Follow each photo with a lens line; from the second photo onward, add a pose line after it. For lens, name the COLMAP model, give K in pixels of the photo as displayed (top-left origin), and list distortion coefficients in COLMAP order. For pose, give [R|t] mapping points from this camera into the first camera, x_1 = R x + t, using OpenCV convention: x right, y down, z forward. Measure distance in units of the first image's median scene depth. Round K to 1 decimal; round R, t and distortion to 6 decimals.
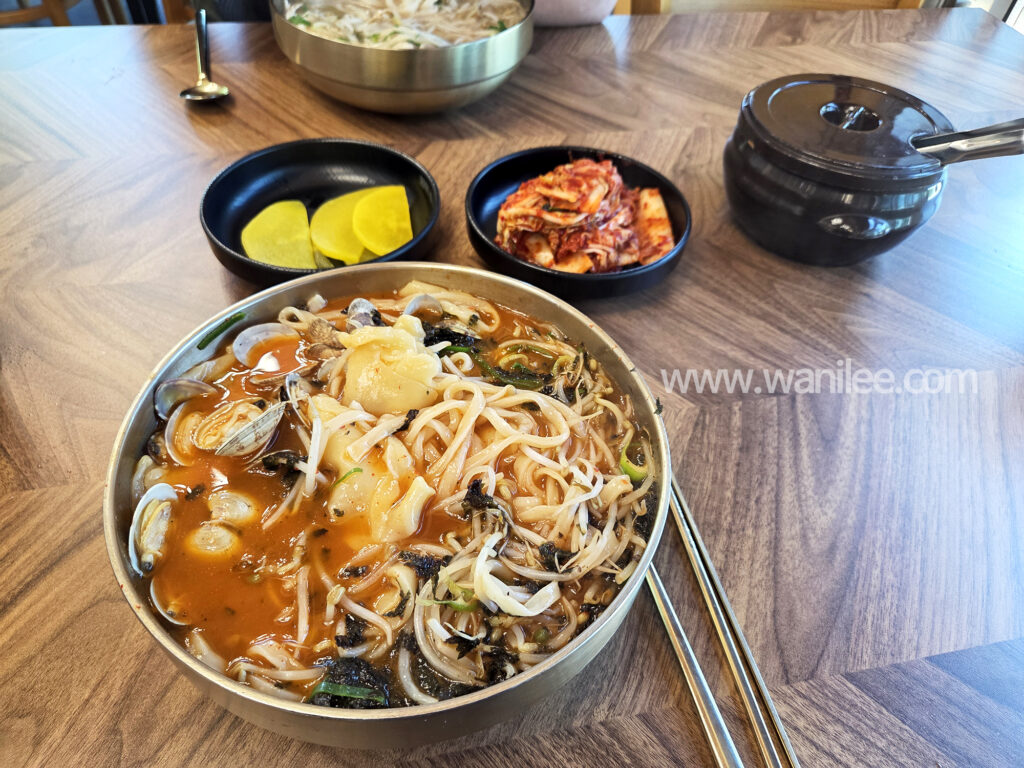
lens RADIAL K [[674.5, 0, 515.7], [0, 674.5, 379.1], [0, 0, 1]] dist [0.040321, -0.036486]
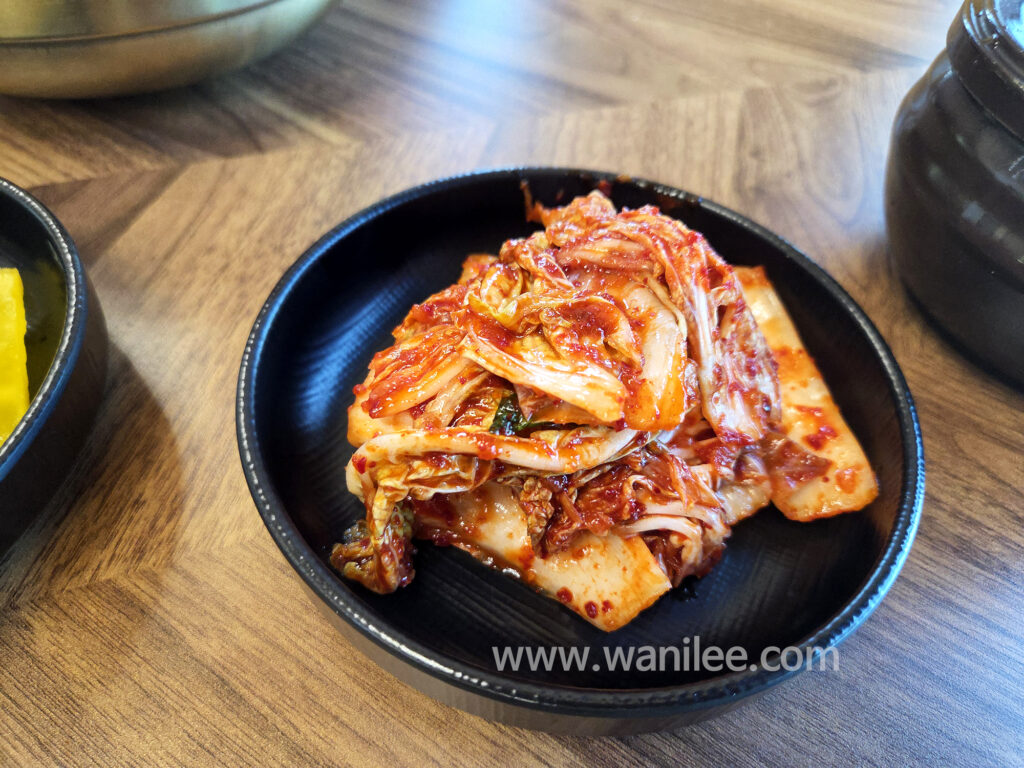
lens RADIAL K [[707.0, 0, 512.0], [0, 707.0, 384.0], [0, 0, 1]] dist [-0.003542, -0.006883]
pose [[0.987253, -0.110357, 0.114689, 0.015171], [0.103665, 0.992629, 0.062774, -0.287849], [-0.120771, -0.050085, 0.991416, 0.691292]]
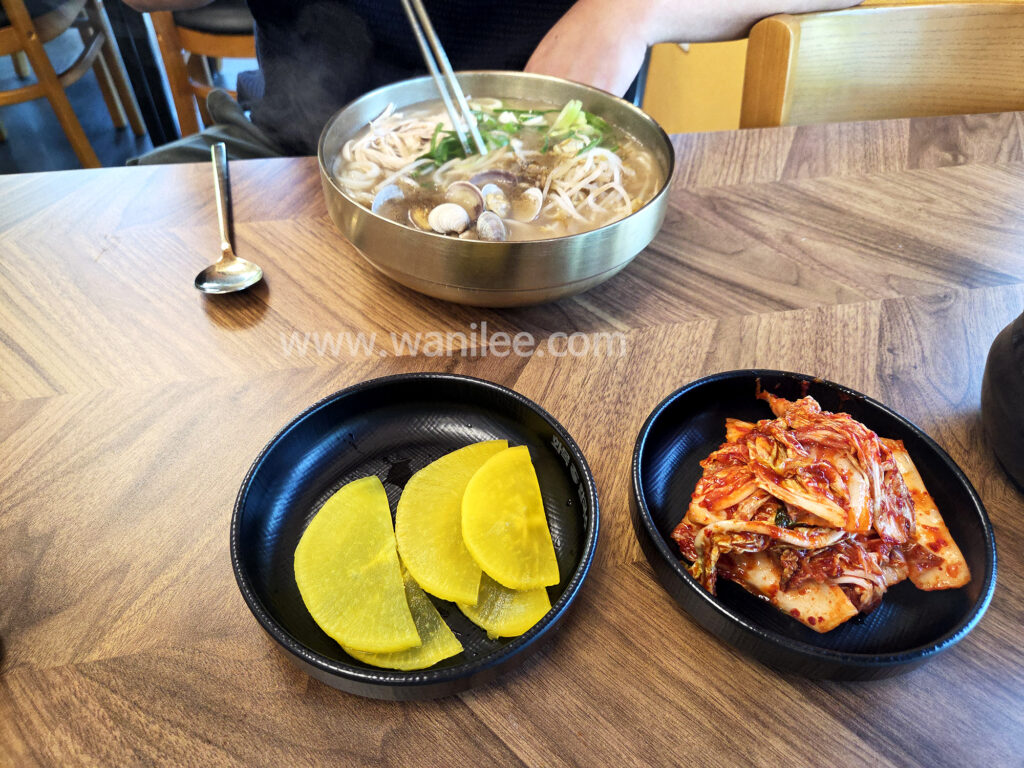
lens RADIAL K [[674.5, 0, 515.7], [0, 674.5, 379.1], [0, 0, 1]] dist [0.040321, -0.036486]
pose [[0.999836, -0.018095, -0.000607, -0.196291], [0.018042, 0.998585, -0.050027, -0.356412], [0.001511, 0.050008, 0.998748, 0.361780]]
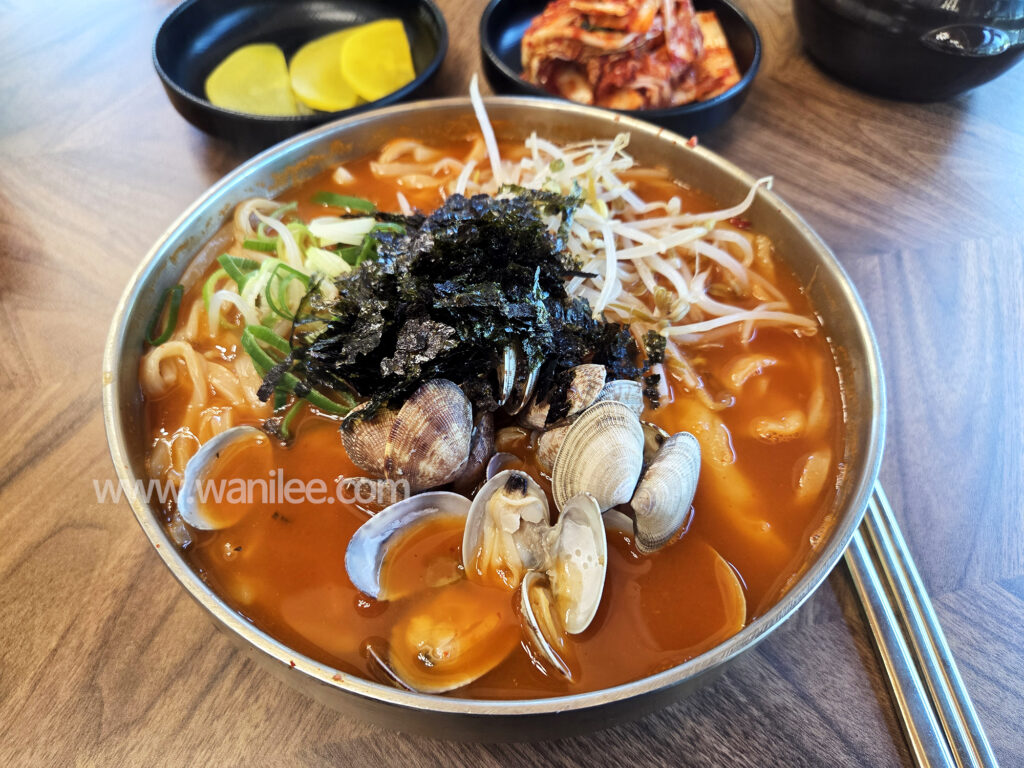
lens RADIAL K [[675.0, 0, 506.6], [0, 675.0, 378.7], [0, 0, 1]] dist [-0.001459, -0.001292]
pose [[0.999218, -0.039021, -0.006459, -0.055759], [0.039513, 0.992075, 0.119274, 0.054640], [0.001754, -0.119435, 0.992840, 0.166053]]
